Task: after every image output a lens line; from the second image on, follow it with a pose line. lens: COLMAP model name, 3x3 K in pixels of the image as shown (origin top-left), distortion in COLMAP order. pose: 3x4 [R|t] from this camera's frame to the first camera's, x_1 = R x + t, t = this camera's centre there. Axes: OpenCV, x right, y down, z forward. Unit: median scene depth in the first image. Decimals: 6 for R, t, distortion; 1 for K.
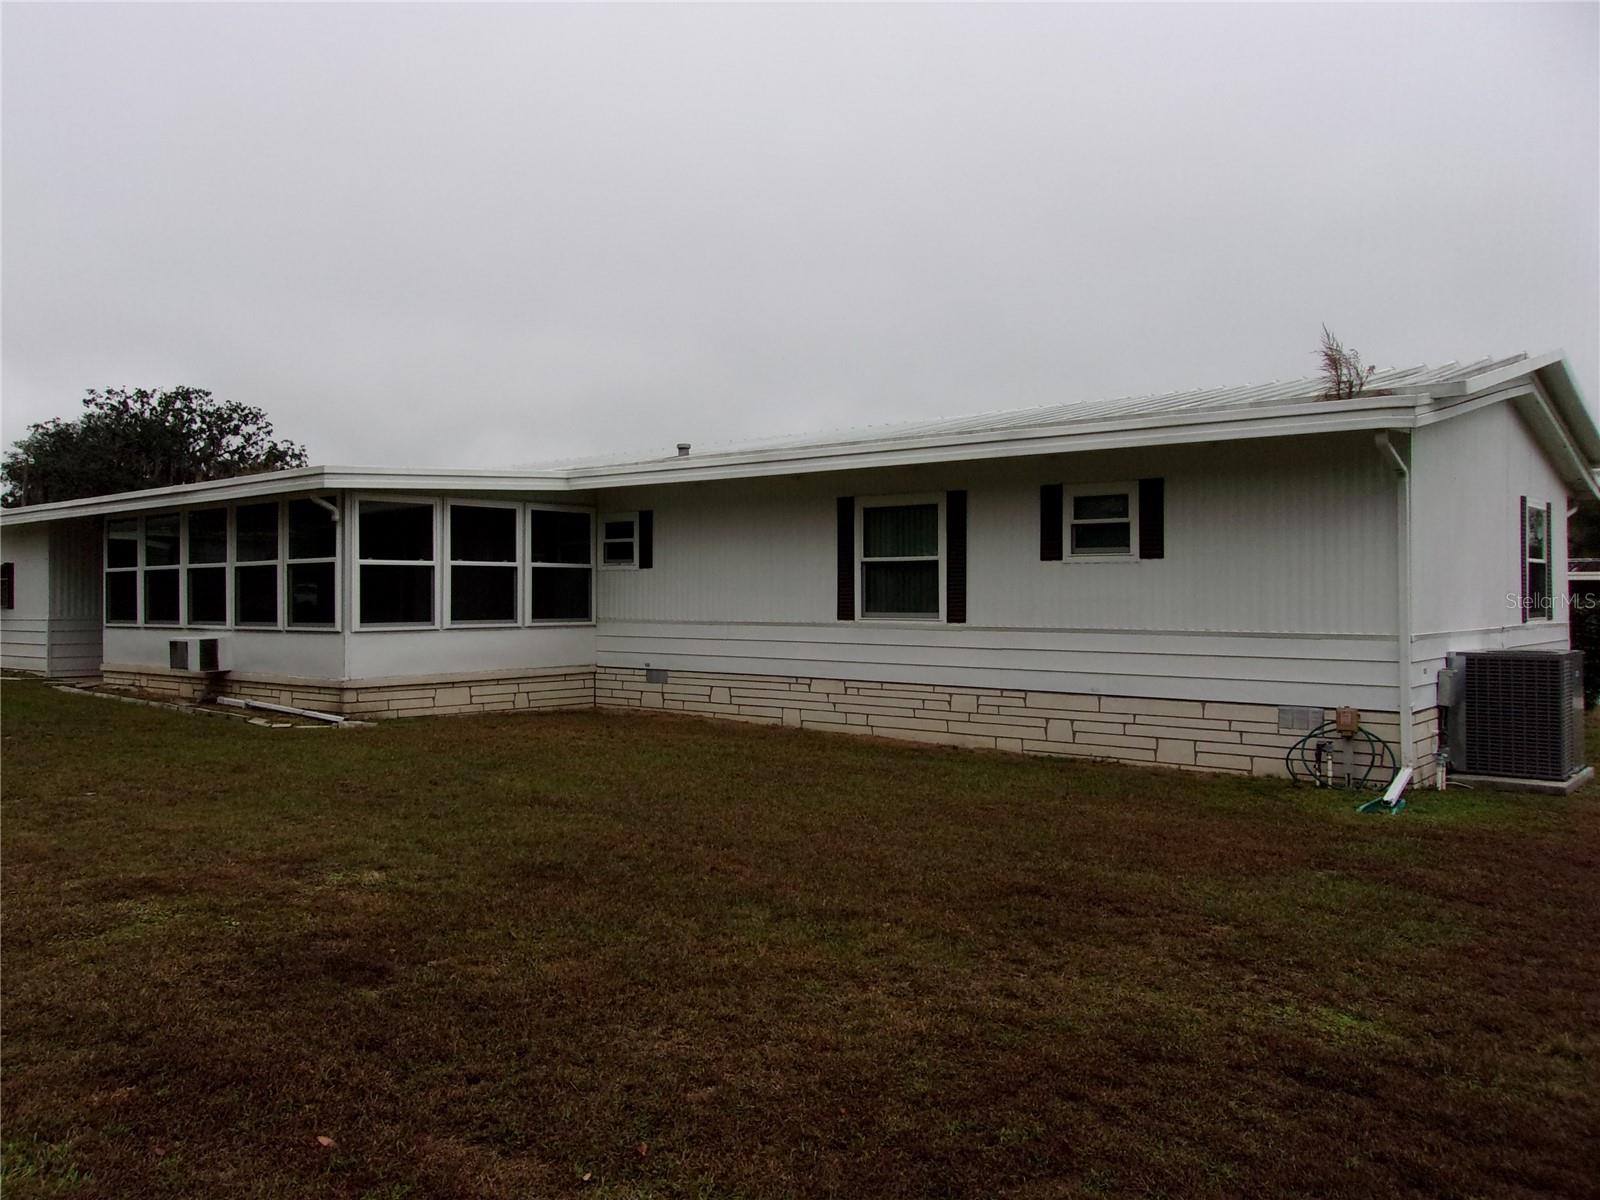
lens RADIAL K [[1265.8, 0, 816.1], [0, 1265.8, 603.3], [0, 0, 1]] dist [-0.000379, -0.006643]
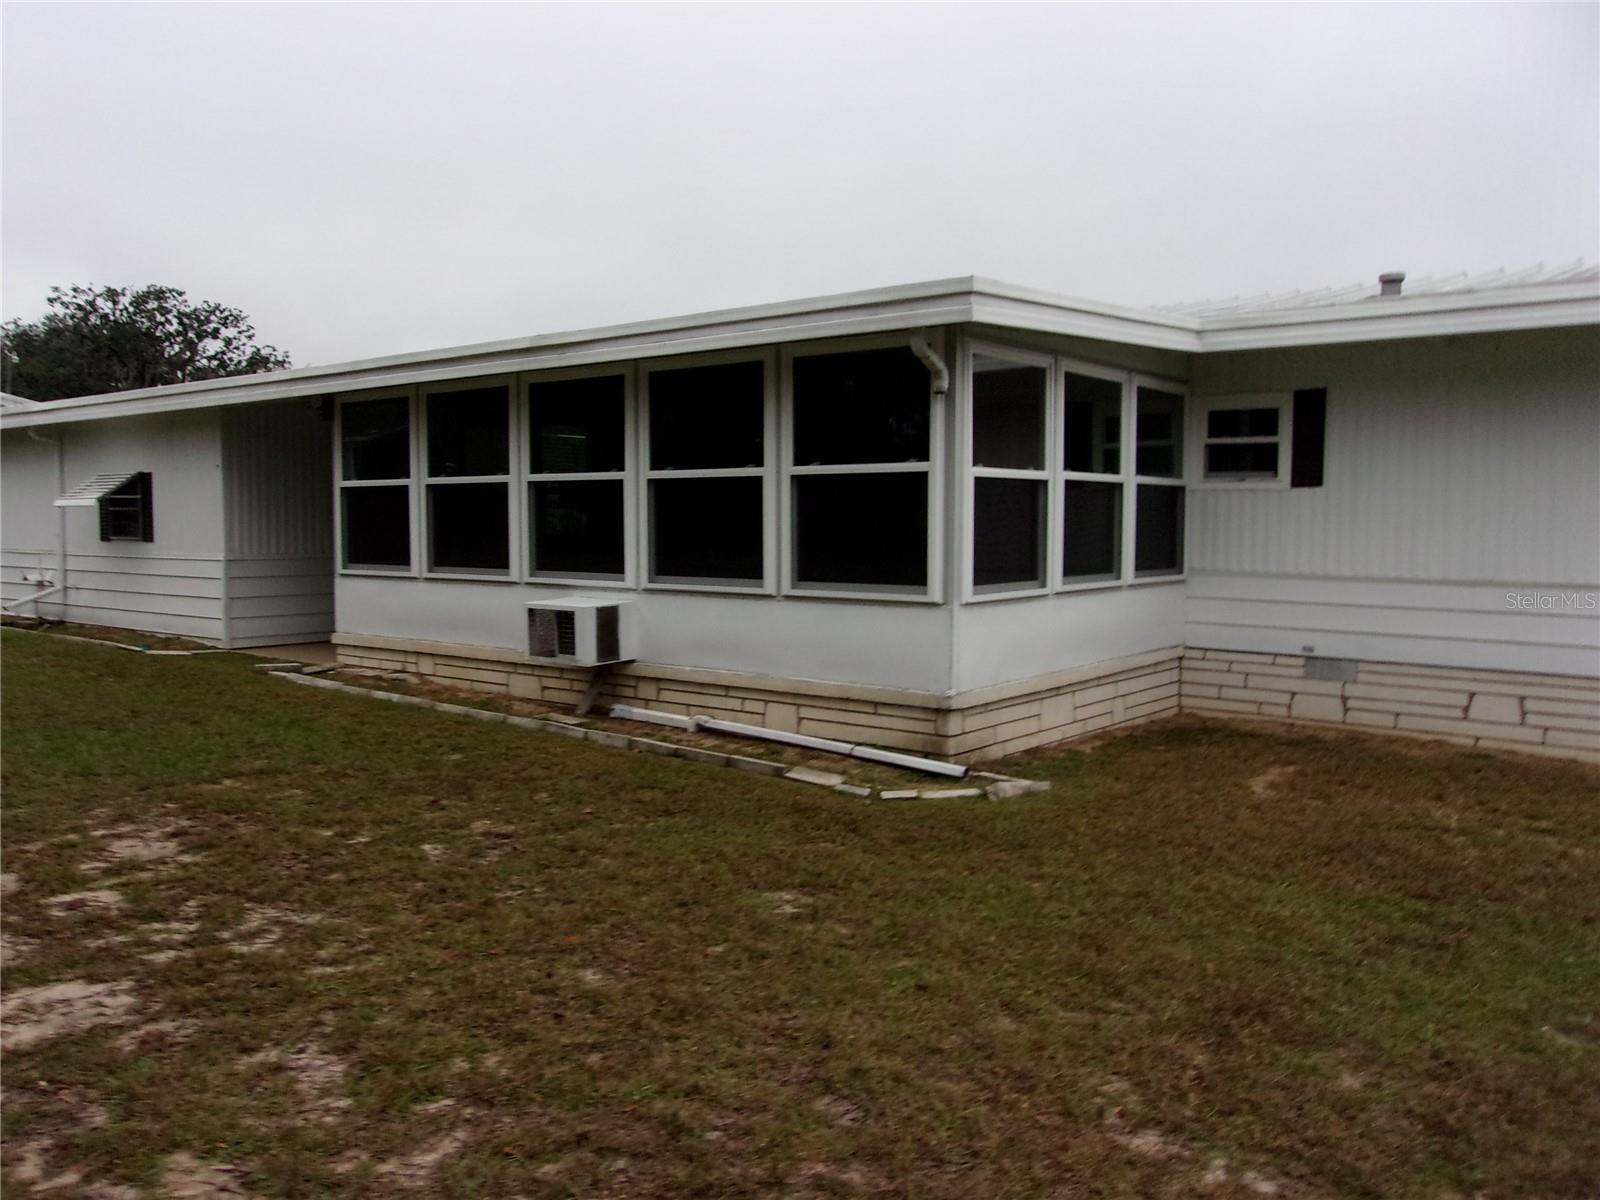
lens RADIAL K [[1265.8, 0, 784.2], [0, 1265.8, 598.4], [0, 0, 1]] dist [-0.000379, -0.006643]
pose [[0.999815, 0.005991, 0.018288, -0.365220], [-0.007051, 0.998265, 0.058455, -0.007947], [-0.017906, -0.058573, 0.998123, 0.382755]]
